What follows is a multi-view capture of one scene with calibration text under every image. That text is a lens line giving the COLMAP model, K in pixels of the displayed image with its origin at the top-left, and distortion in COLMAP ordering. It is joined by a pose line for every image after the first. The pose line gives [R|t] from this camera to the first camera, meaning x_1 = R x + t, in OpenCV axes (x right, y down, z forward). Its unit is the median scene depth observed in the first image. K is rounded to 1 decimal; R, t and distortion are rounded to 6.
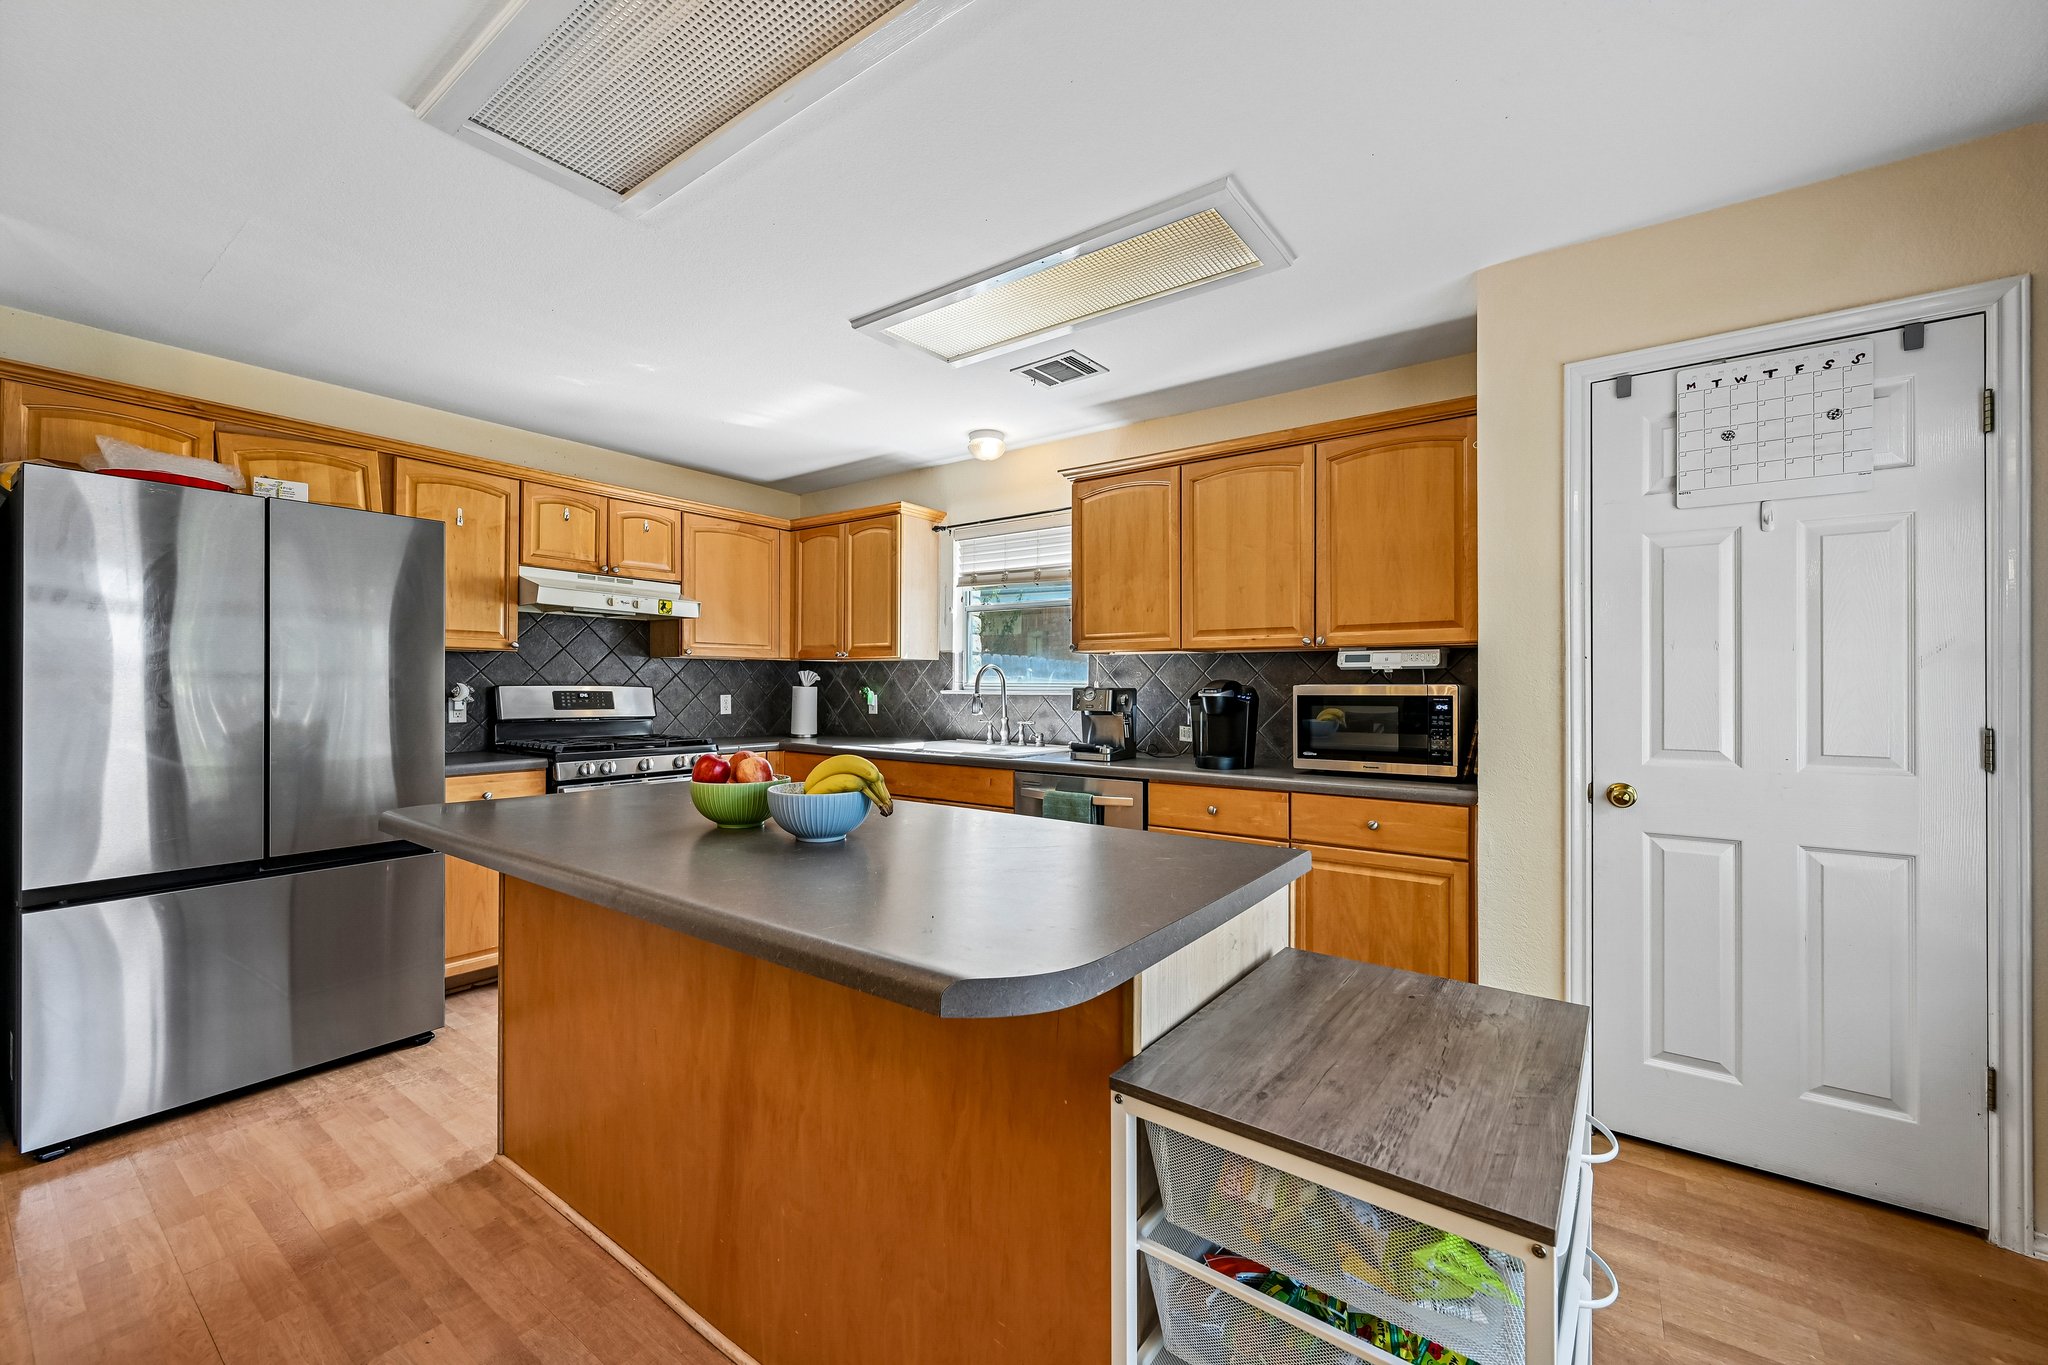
lens RADIAL K [[800.6, 0, 1027.4], [0, 800.6, 681.1], [0, 0, 1]] dist [-0.000135, 0.000279]
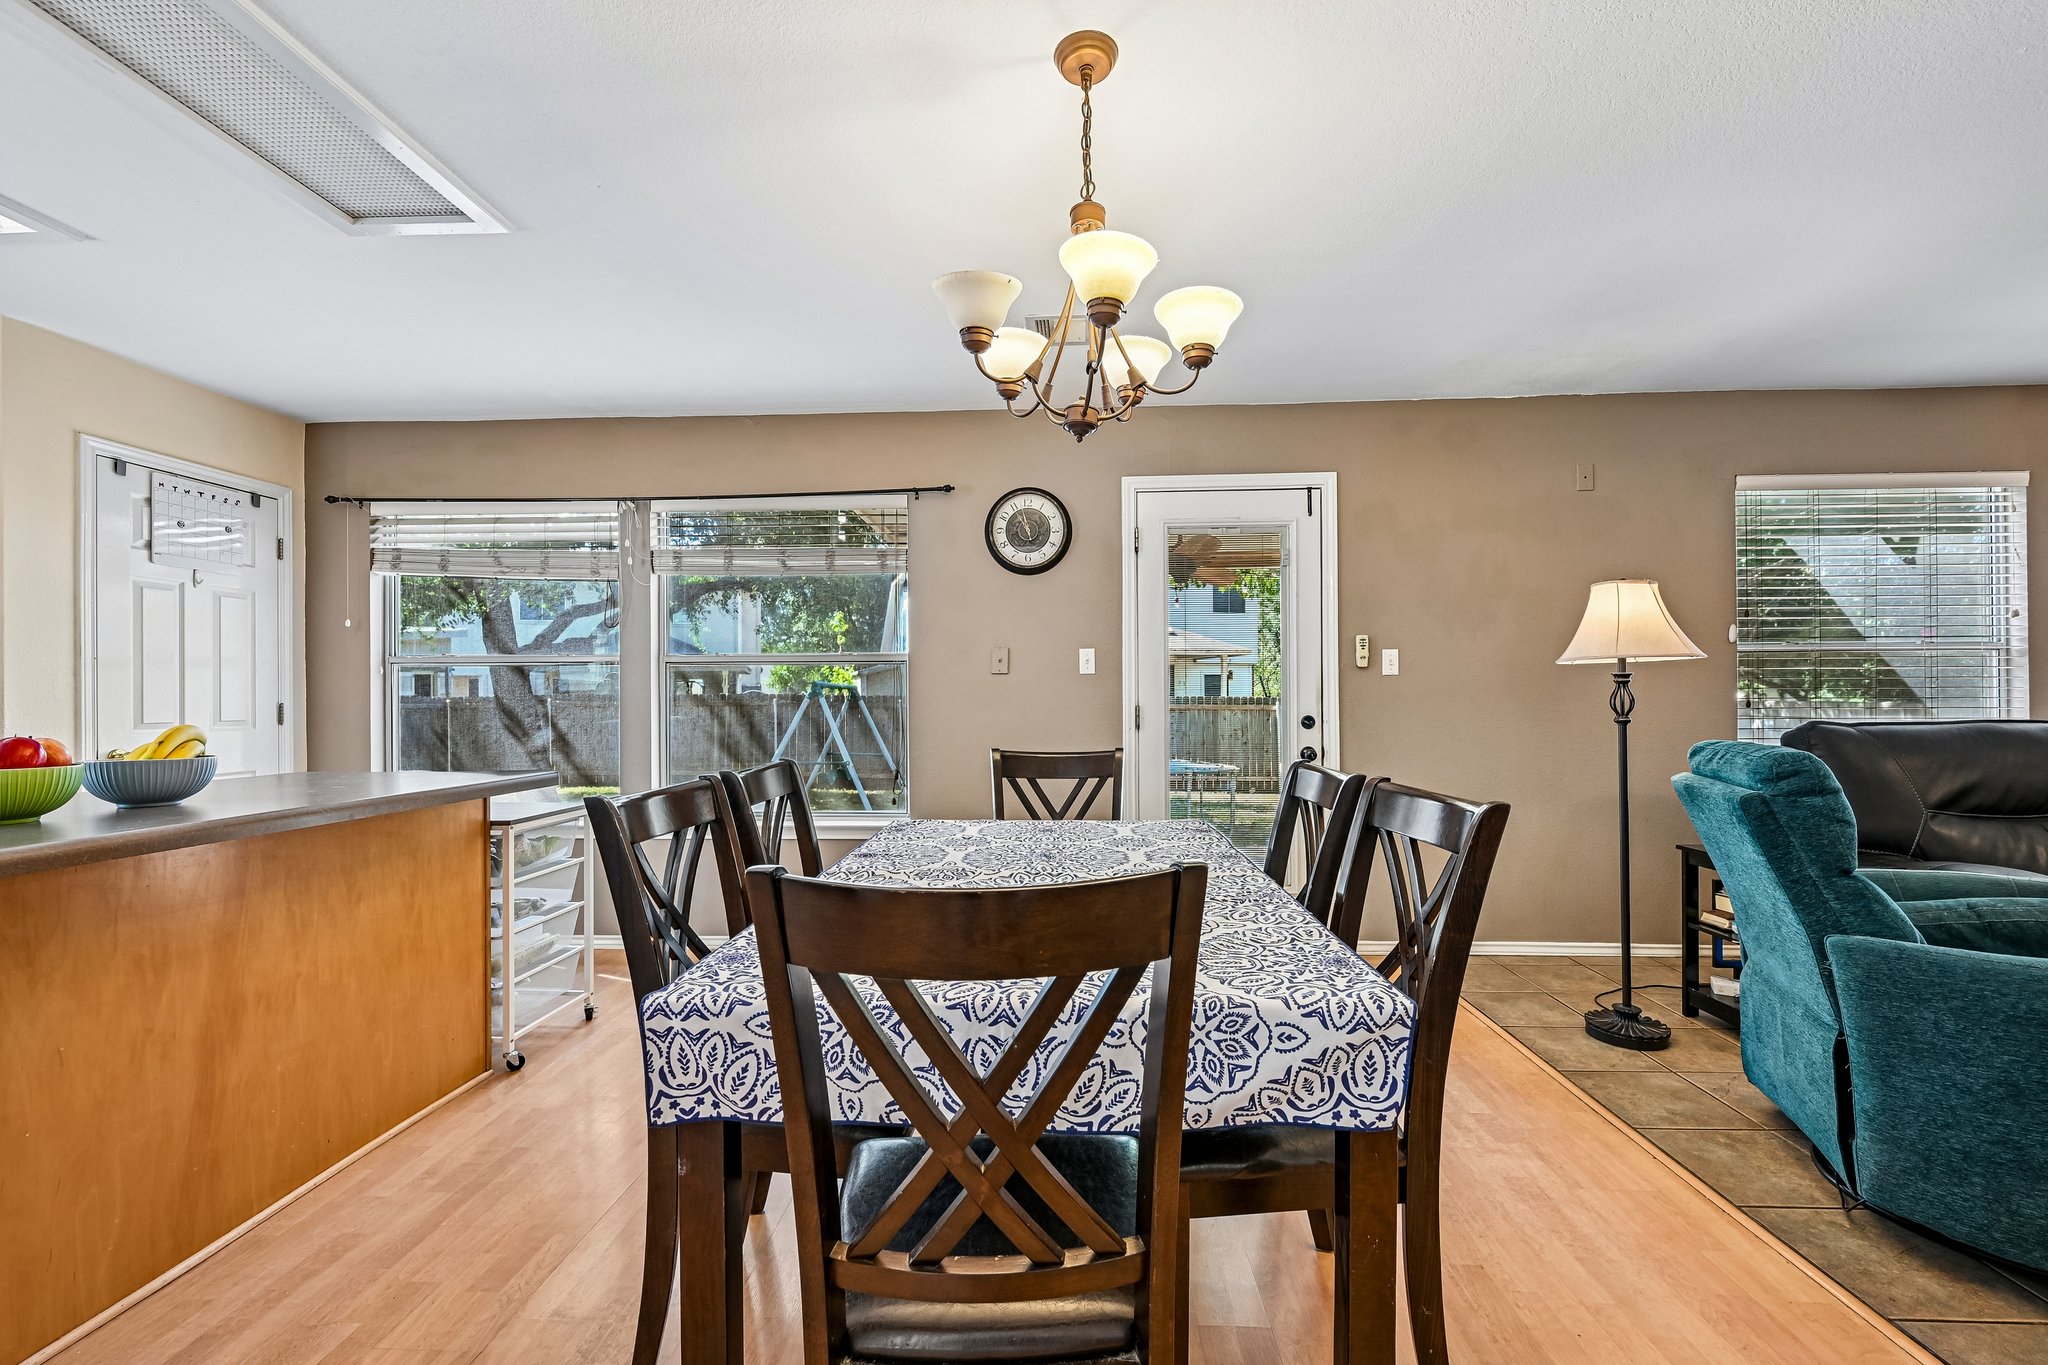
lens RADIAL K [[844.2, 0, 1026.3], [0, 844.2, 693.3], [0, 0, 1]] dist [0.000244, 0.000415]
pose [[-0.537608, 0.002687, 0.843191, -1.407361], [-0.002843, 0.999983, -0.004999, 0.032828], [-0.843190, -0.005084, -0.537592, 0.468754]]
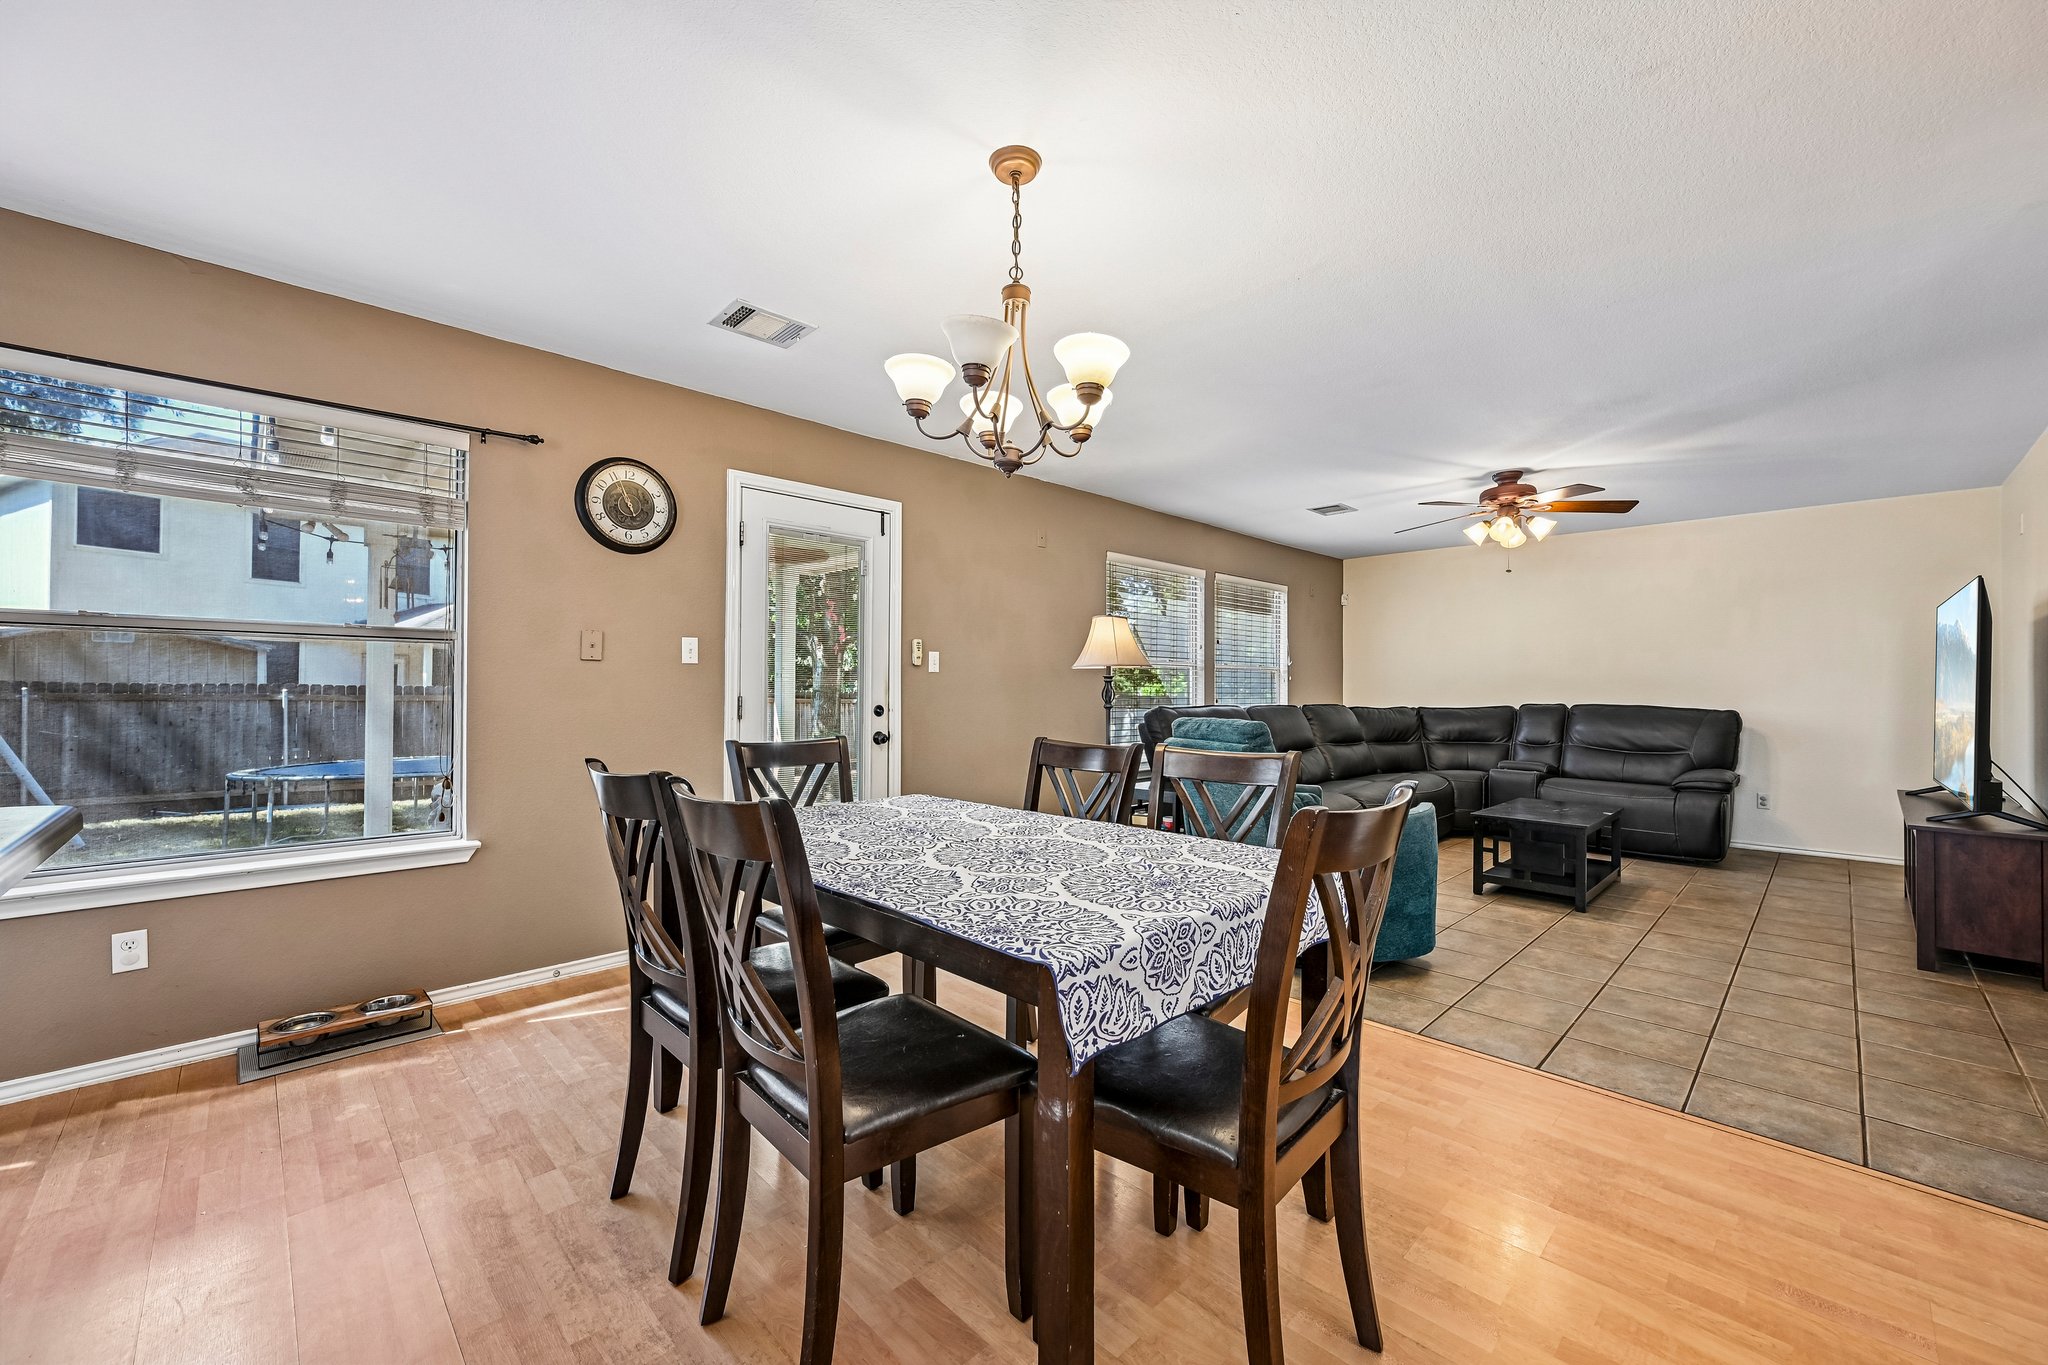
lens RADIAL K [[800.6, 0, 1027.4], [0, 800.6, 681.1], [0, 0, 1]] dist [-0.000135, 0.000279]
pose [[-0.983736, -0.006505, 0.179502, -0.936016], [-0.009635, 0.999816, -0.016572, 0.038923], [-0.179361, -0.018032, -0.983618, 0.901982]]
